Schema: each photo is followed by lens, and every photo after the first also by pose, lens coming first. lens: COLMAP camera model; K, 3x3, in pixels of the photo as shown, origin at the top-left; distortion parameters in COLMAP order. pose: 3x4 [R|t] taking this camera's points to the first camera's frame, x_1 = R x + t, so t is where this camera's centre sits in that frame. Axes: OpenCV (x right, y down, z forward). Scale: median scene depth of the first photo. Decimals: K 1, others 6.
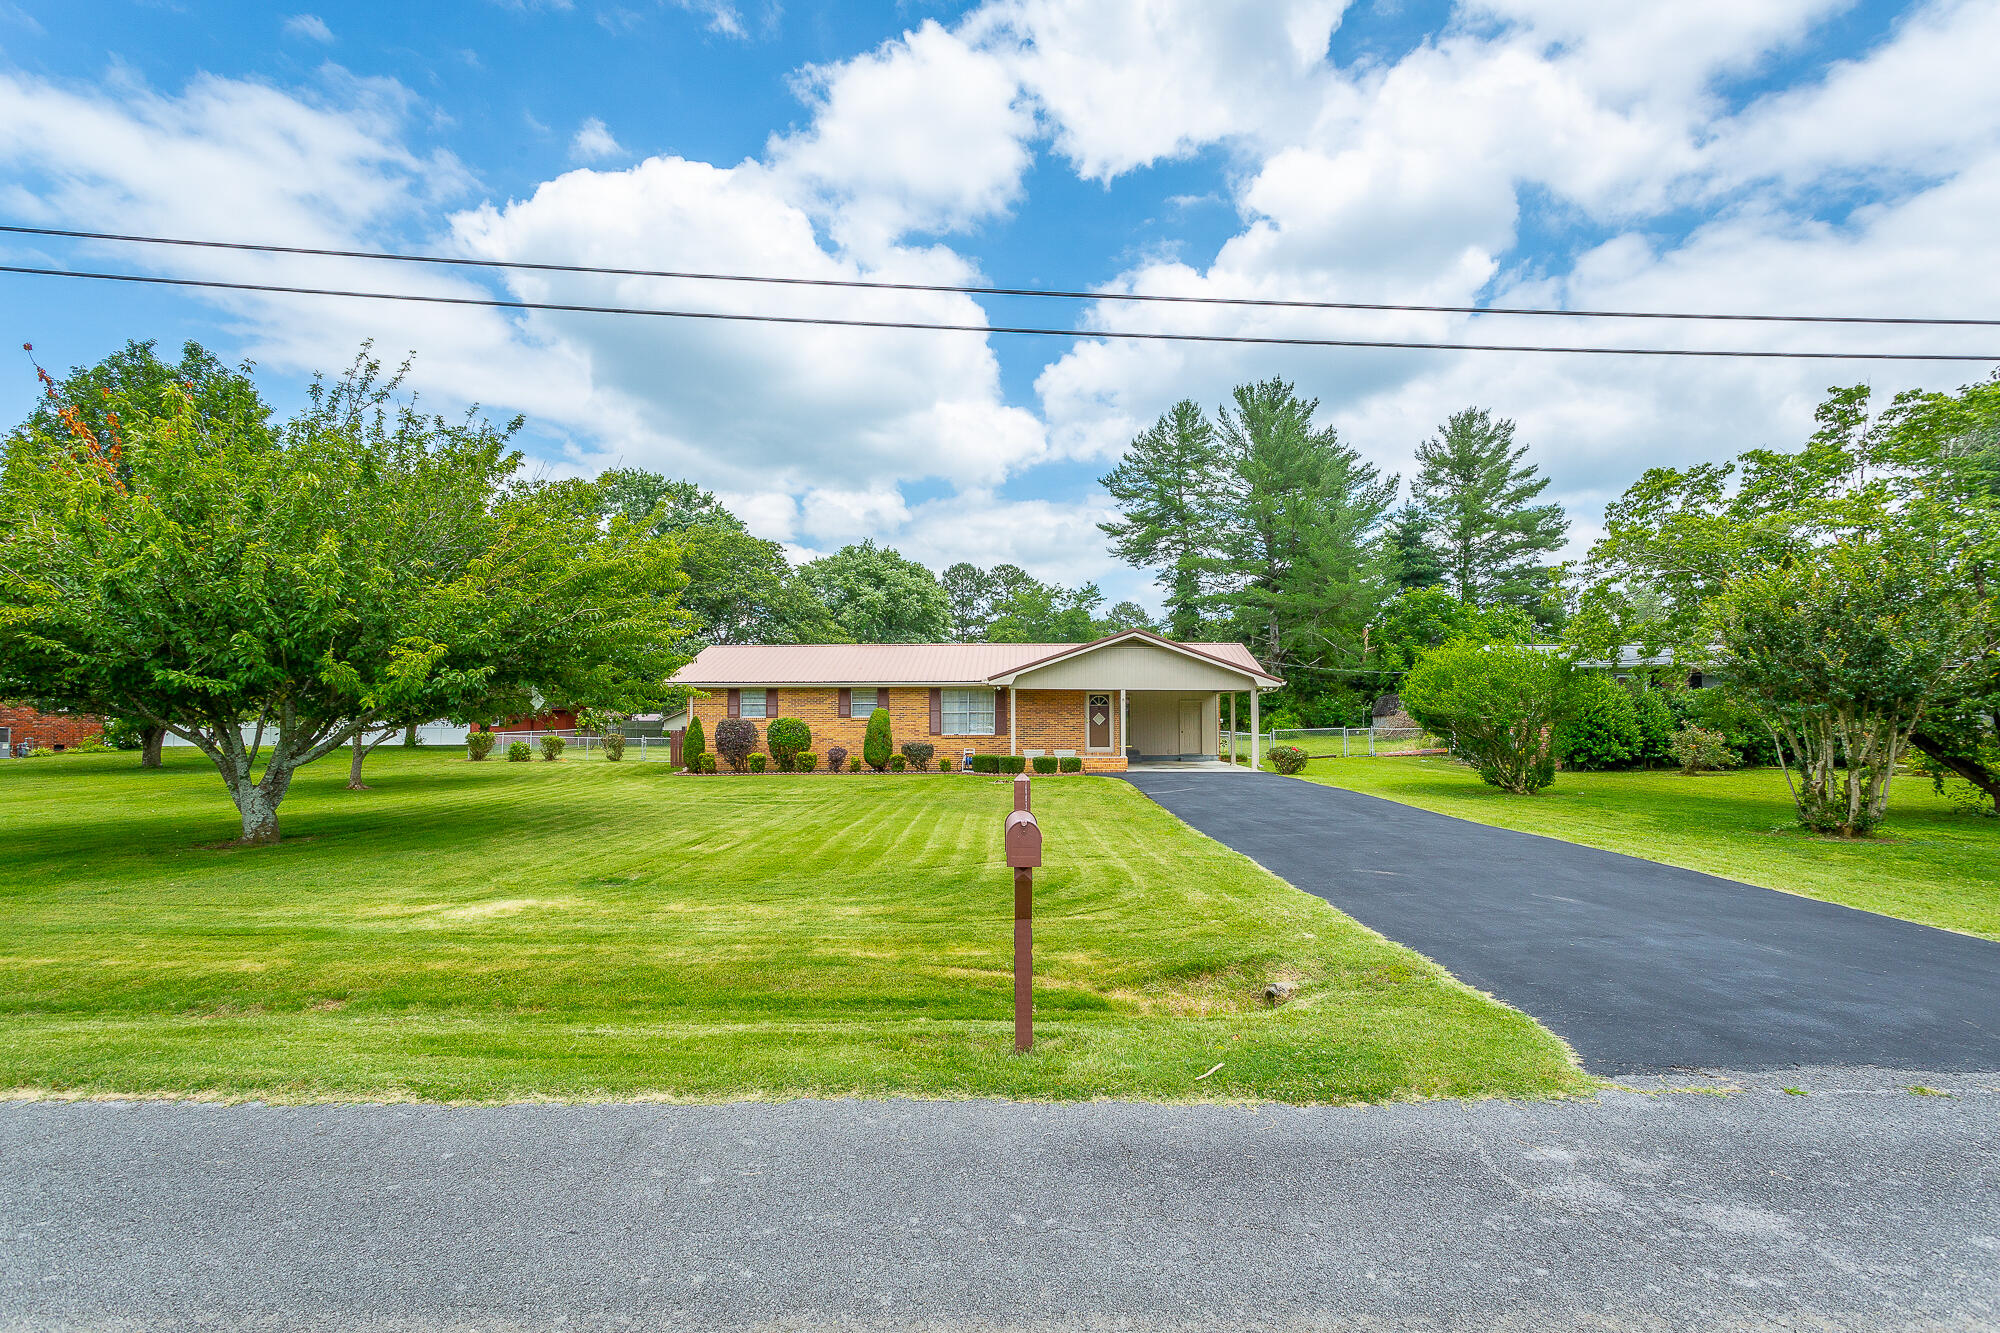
lens RADIAL K [[928.3, 0, 1005.5], [0, 928.3, 661.4], [0, 0, 1]] dist [-0.000906, 0.000108]
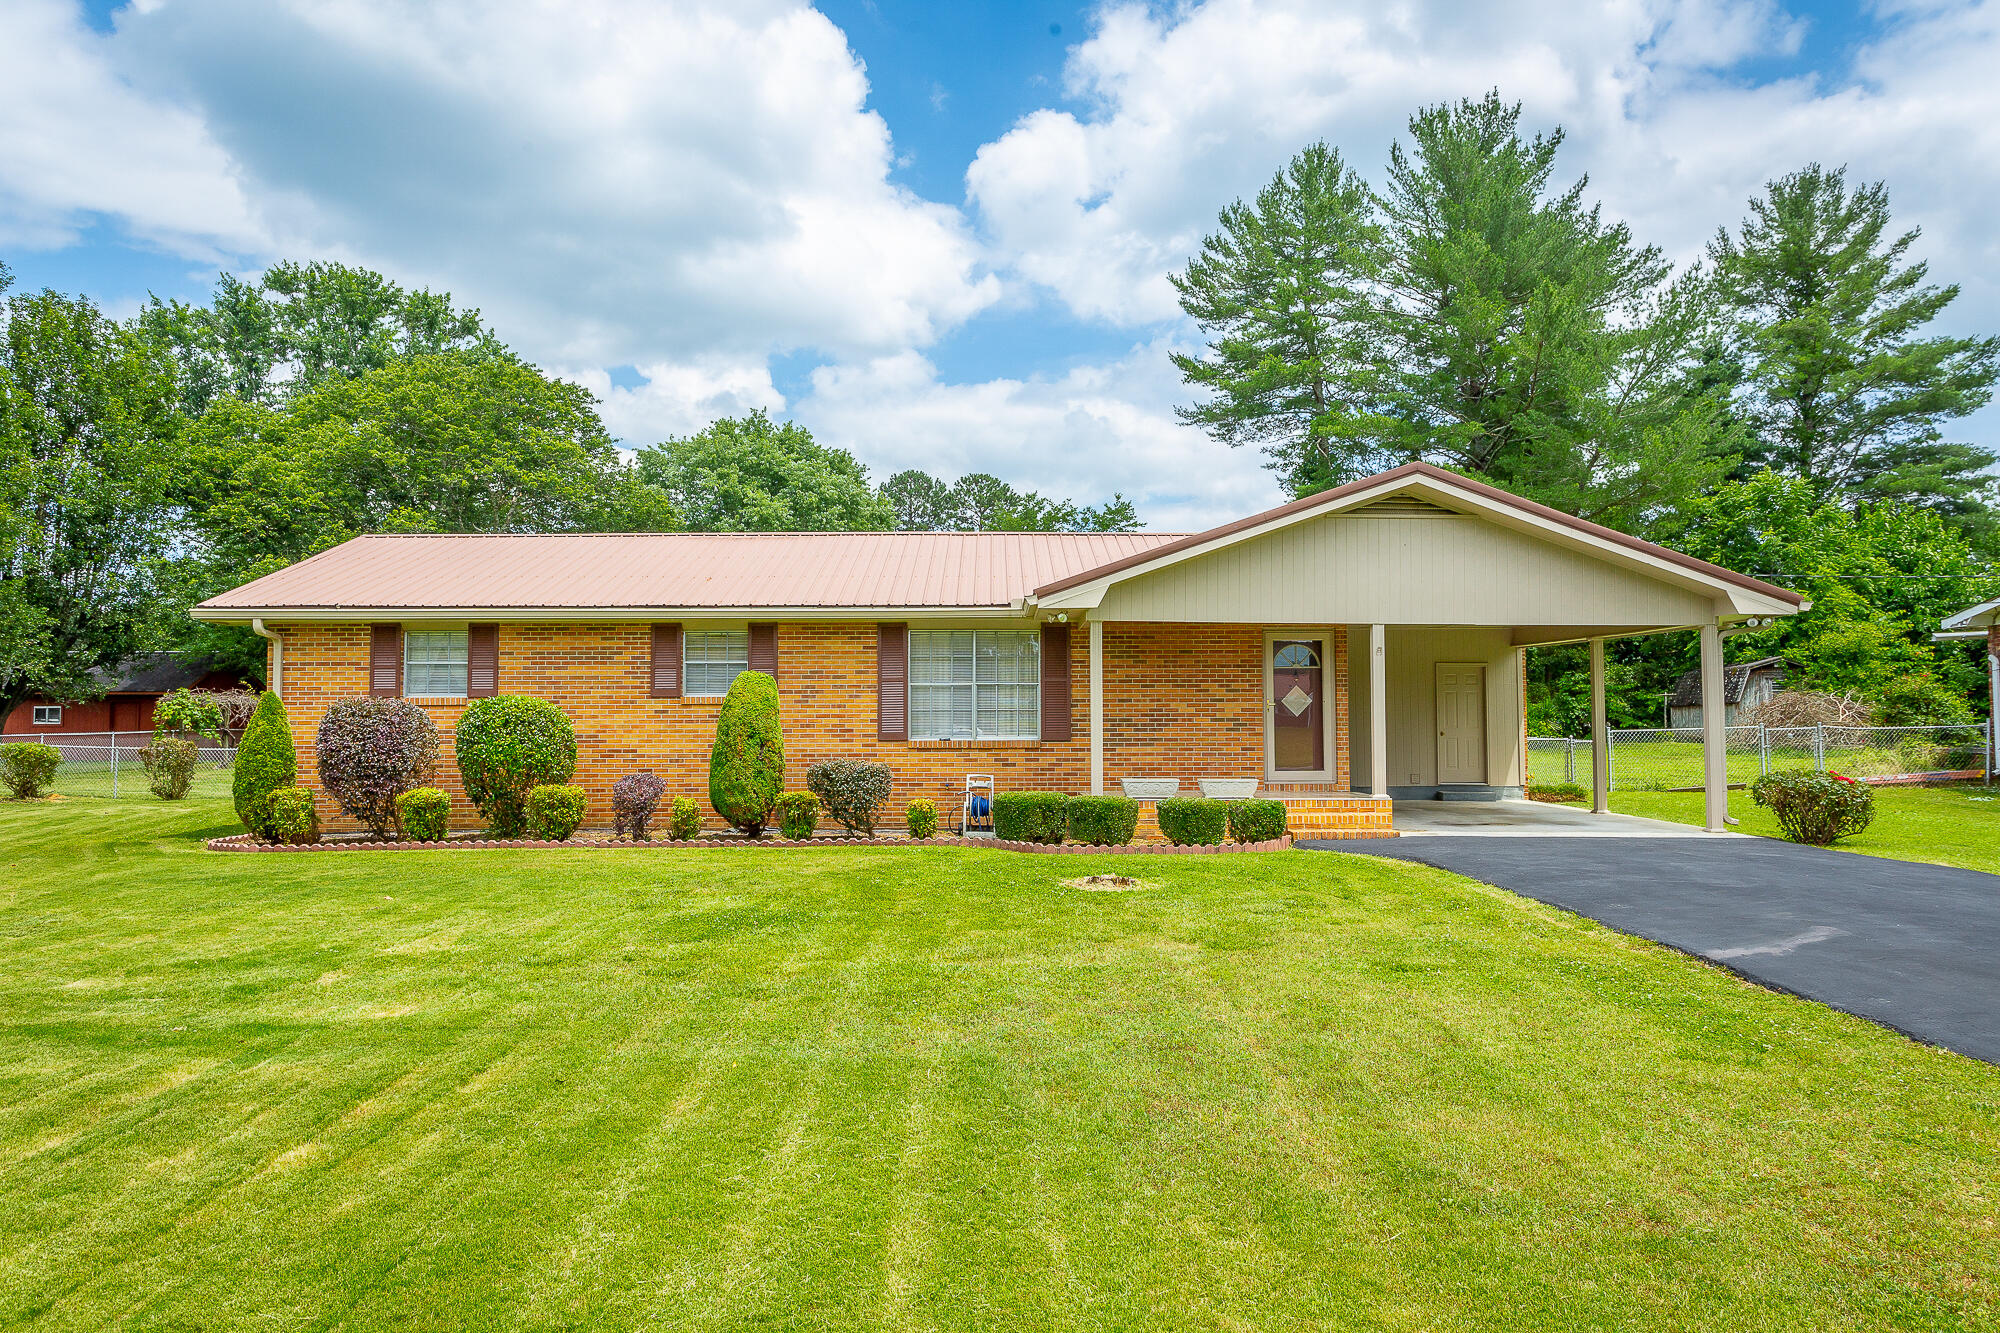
lens RADIAL K [[1351.9, 0, 1005.1], [0, 1351.9, 641.8], [0, 0, 1]] dist [0.005898, 0.000372]
pose [[0.999523, 0.001627, 0.030854, -0.044688], [-0.001809, 0.999981, 0.005870, 0.032661], [-0.030844, -0.005923, 0.999507, 0.410700]]
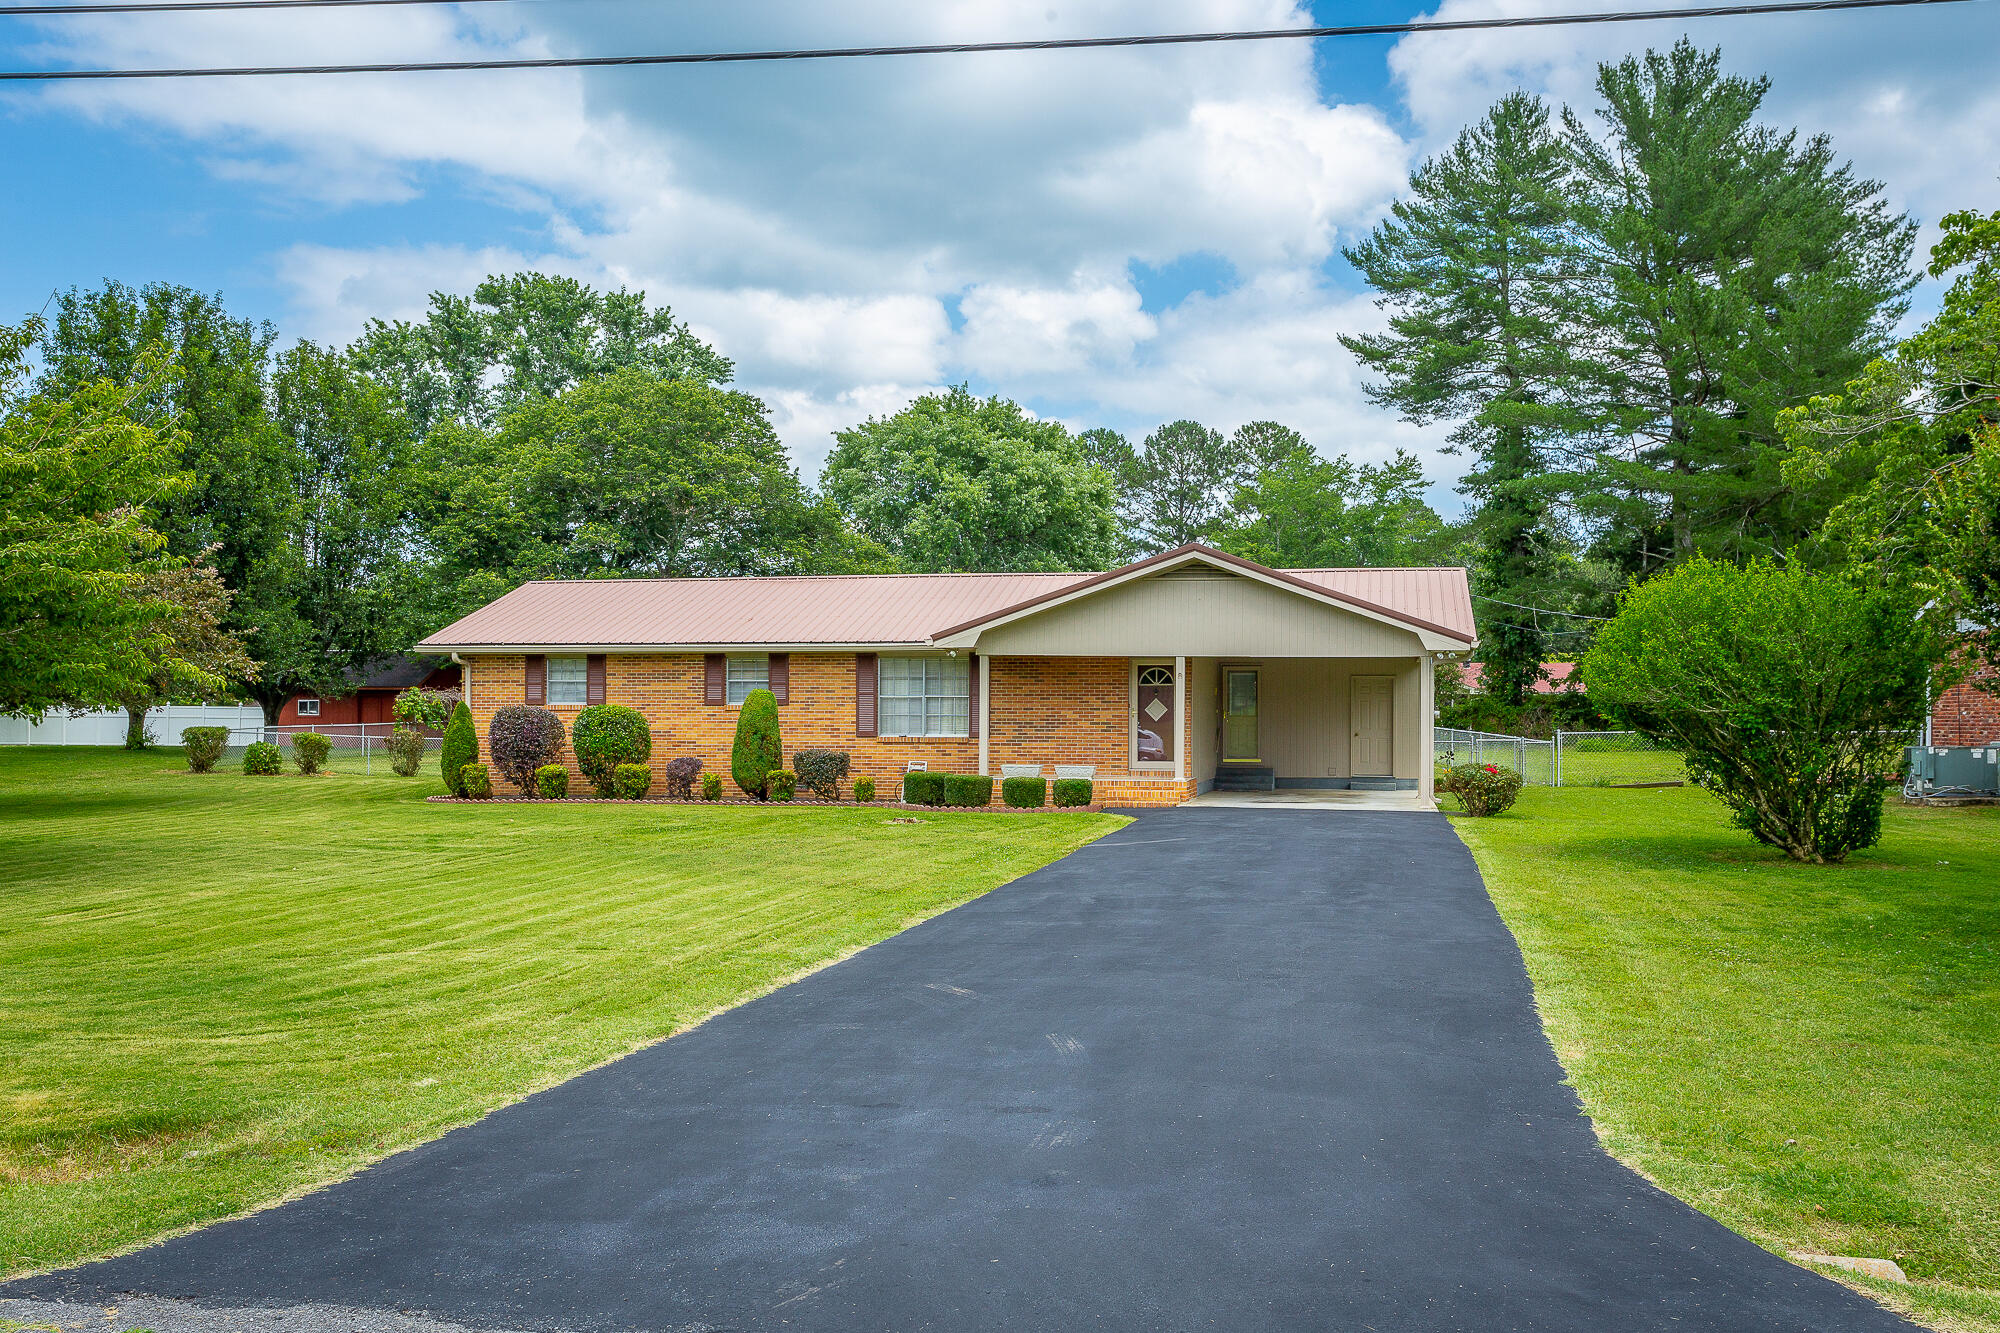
lens RADIAL K [[1698.5, 0, 1002.4], [0, 1698.5, 677.9], [0, 0, 1]] dist [0.015814, -0.014037]
pose [[0.982217, 0.001413, -0.187744, 0.198723], [0.006936, 0.999016, 0.043804, -0.001292], [0.187621, -0.044327, 0.981241, 0.001418]]
